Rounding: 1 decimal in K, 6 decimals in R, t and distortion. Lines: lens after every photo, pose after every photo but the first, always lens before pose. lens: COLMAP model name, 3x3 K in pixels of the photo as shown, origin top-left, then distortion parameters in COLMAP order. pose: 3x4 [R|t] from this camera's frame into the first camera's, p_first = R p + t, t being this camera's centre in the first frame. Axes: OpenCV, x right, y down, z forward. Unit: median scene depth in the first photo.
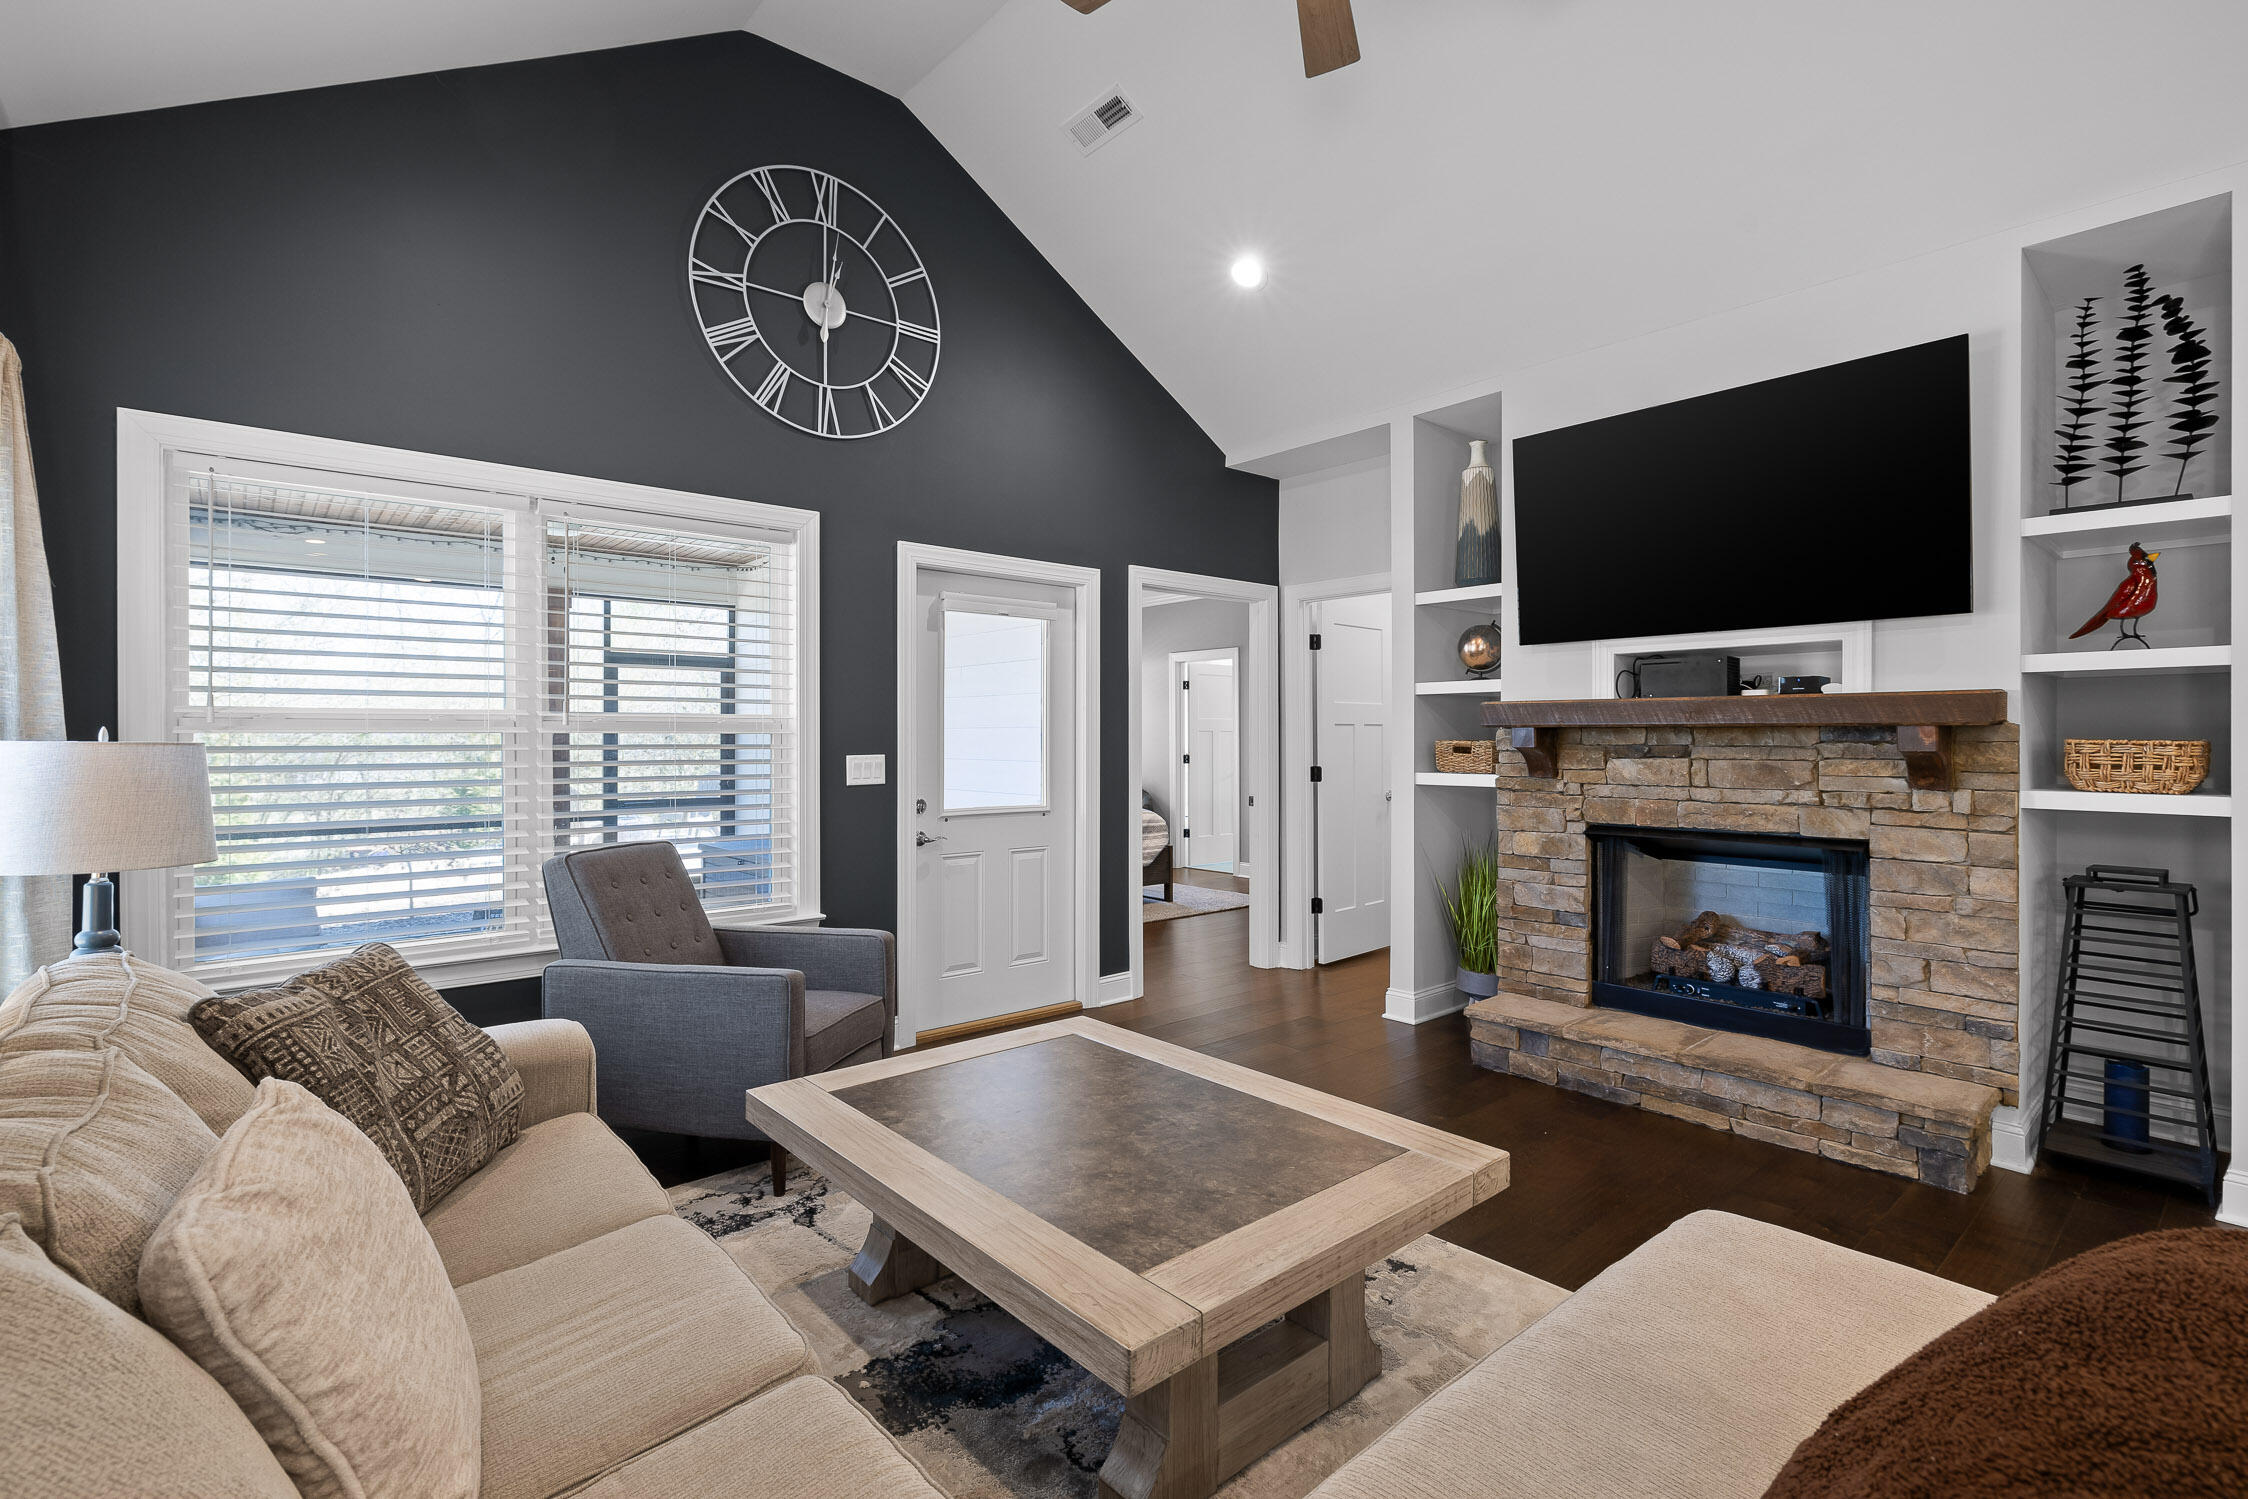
lens RADIAL K [[1027.0, 0, 1124.1], [0, 1027.0, 737.1], [0, 0, 1]] dist [-0.004124, 0.000722]
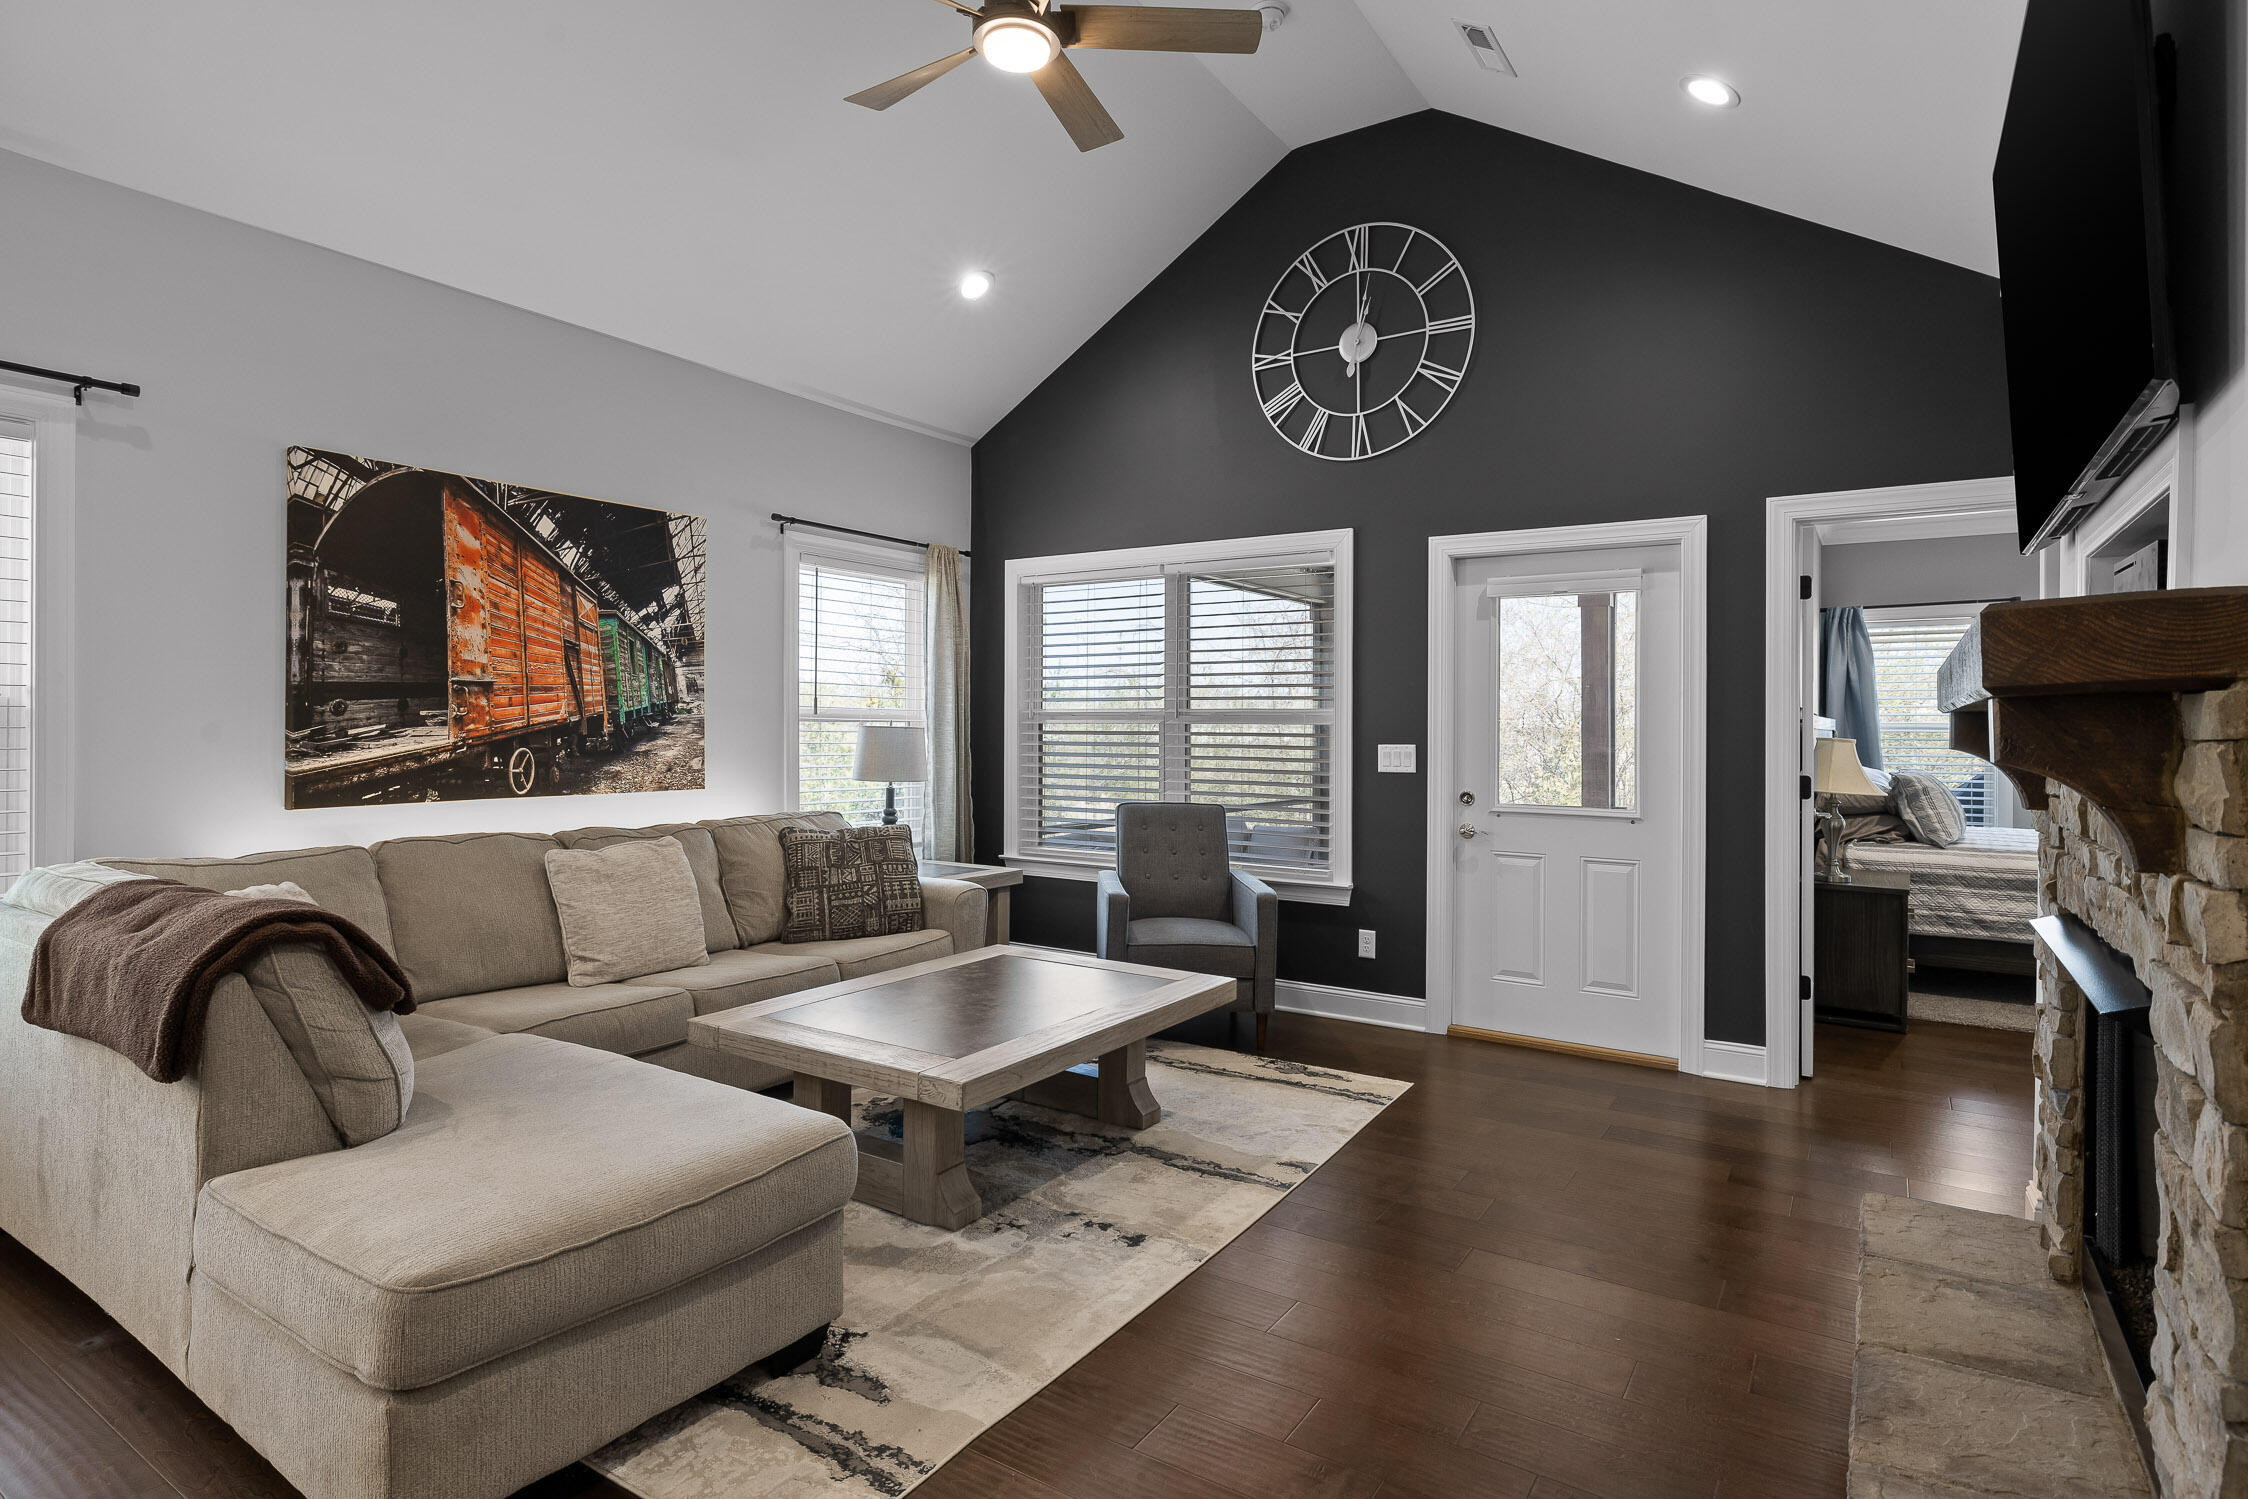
lens RADIAL K [[1155.8, 0, 1134.5], [0, 1155.8, 724.8], [0, 0, 1]] dist [-0.001984, 0.001434]
pose [[0.283008, -0.000179, -0.959117, 0.878614], [-0.006905, 0.999974, -0.002224, 0.001337], [0.959093, 0.007252, 0.283000, 0.424829]]
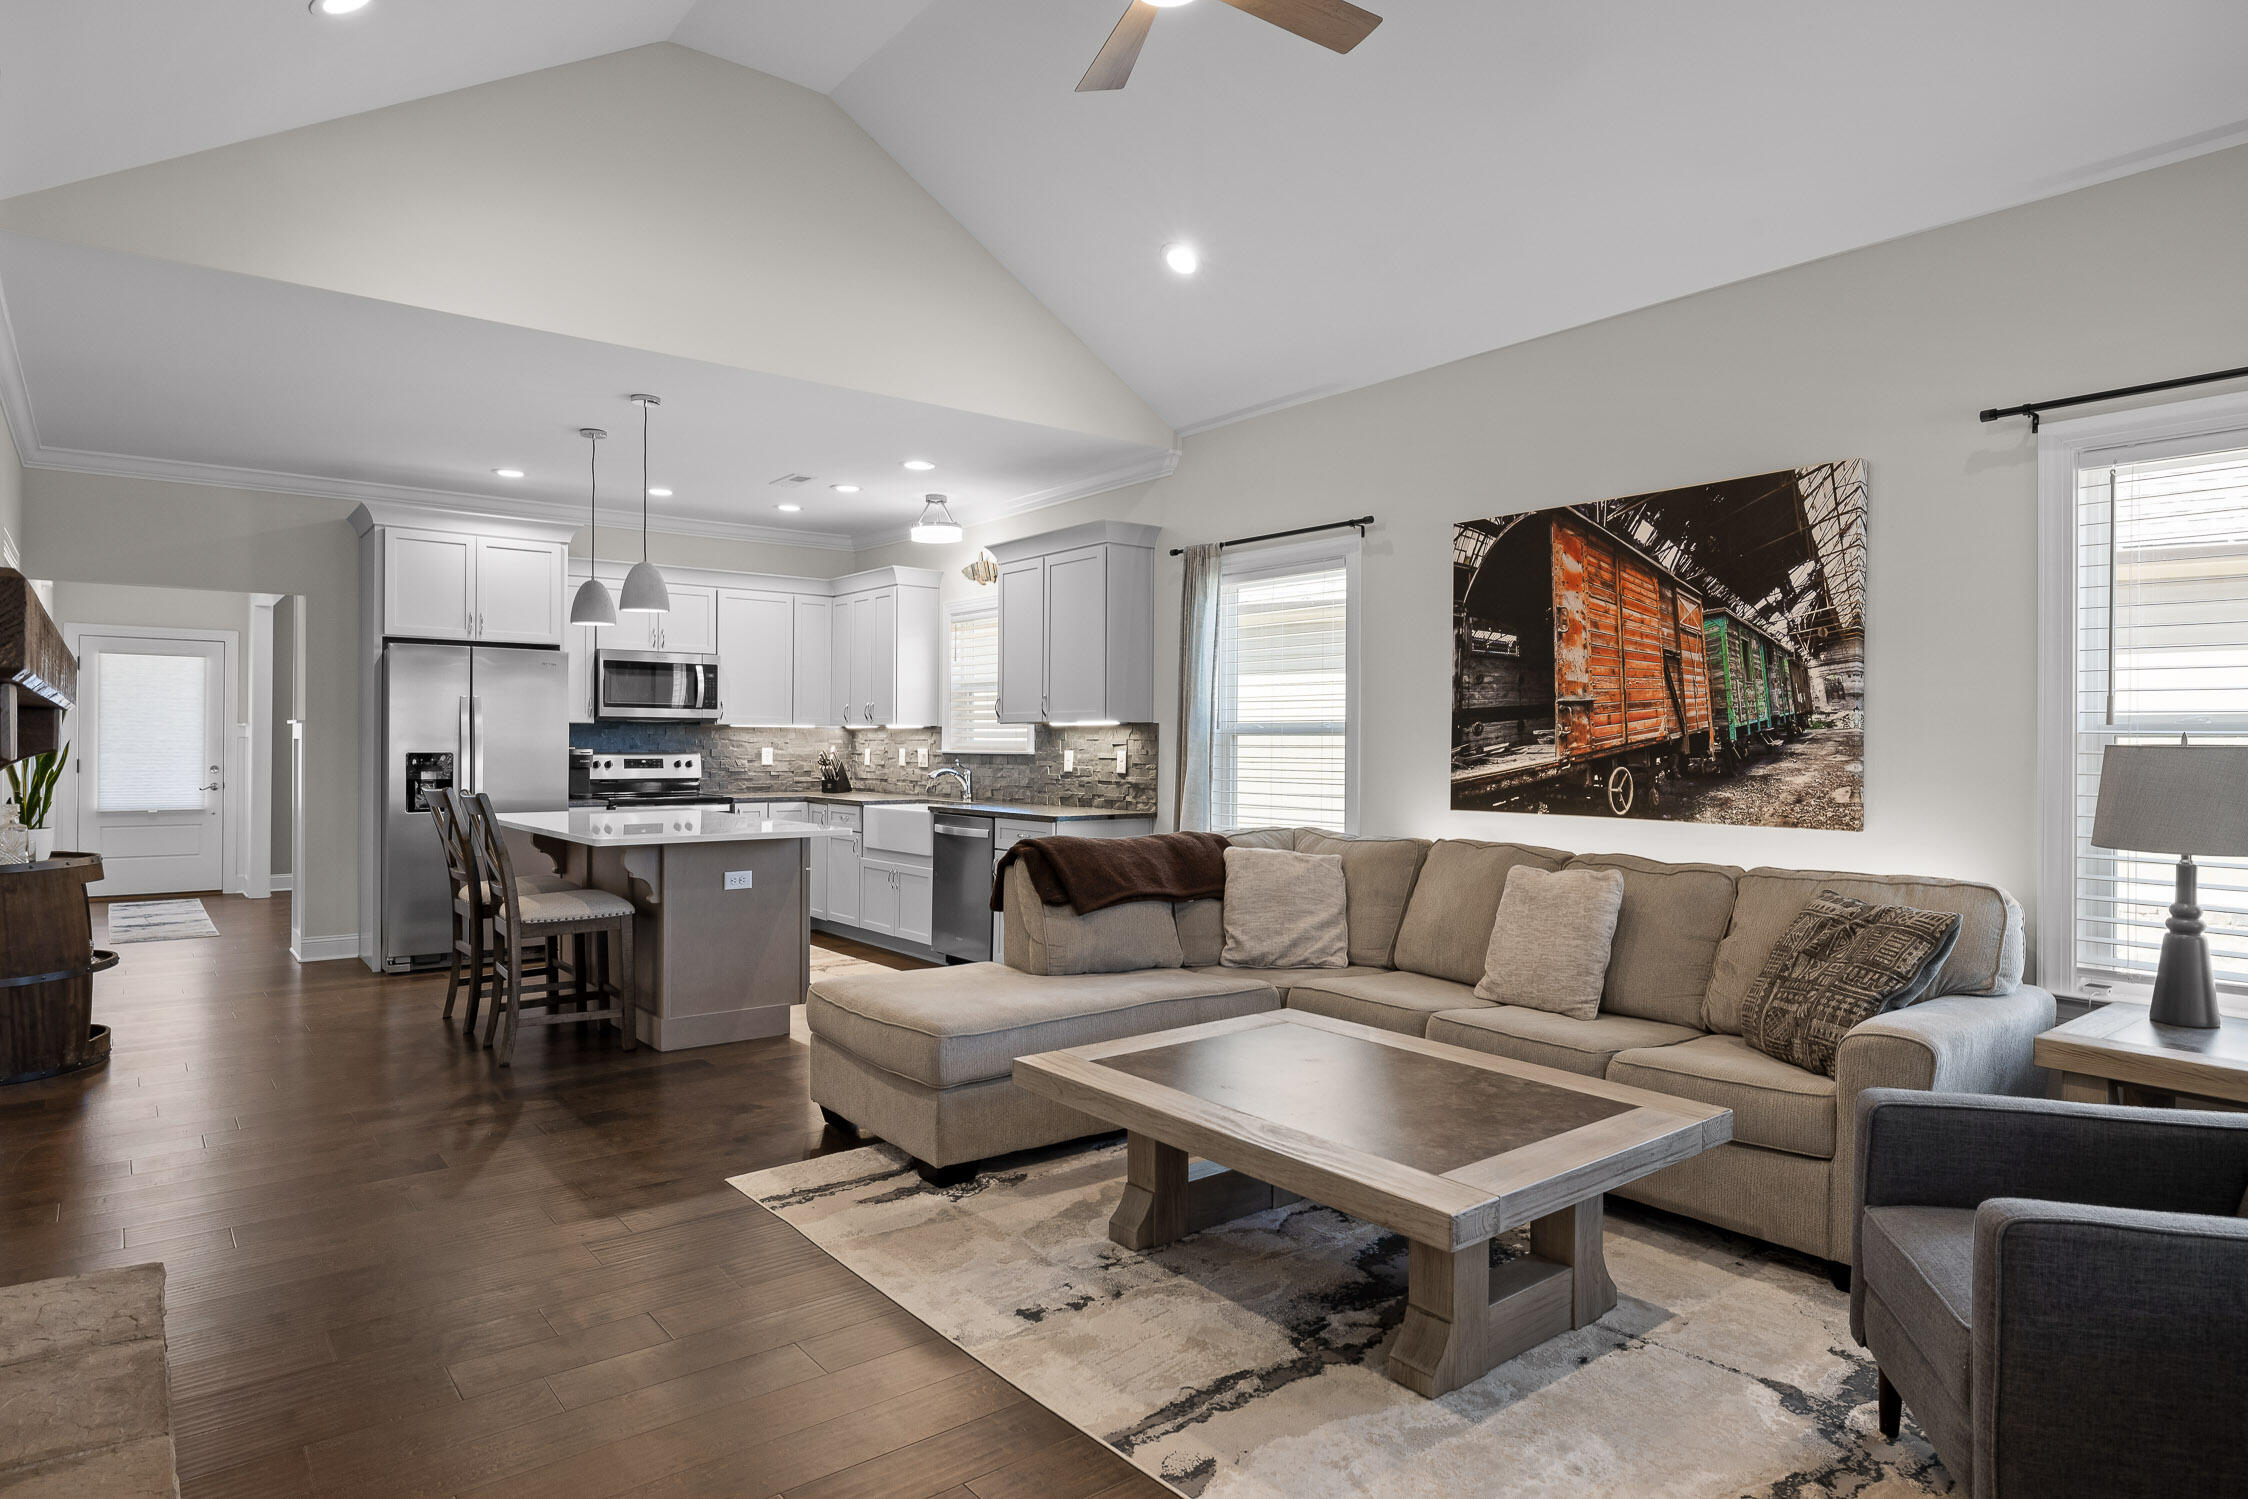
lens RADIAL K [[1288.3, 0, 1121.4], [0, 1288.3, 758.6], [0, 0, 1]] dist [-0.000586, 0.001739]
pose [[-0.999161, -0.005914, 0.040534, 0.092264], [-0.005379, 0.999897, 0.013305, 0.003709], [-0.040609, 0.013075, -0.999090, 1.358975]]
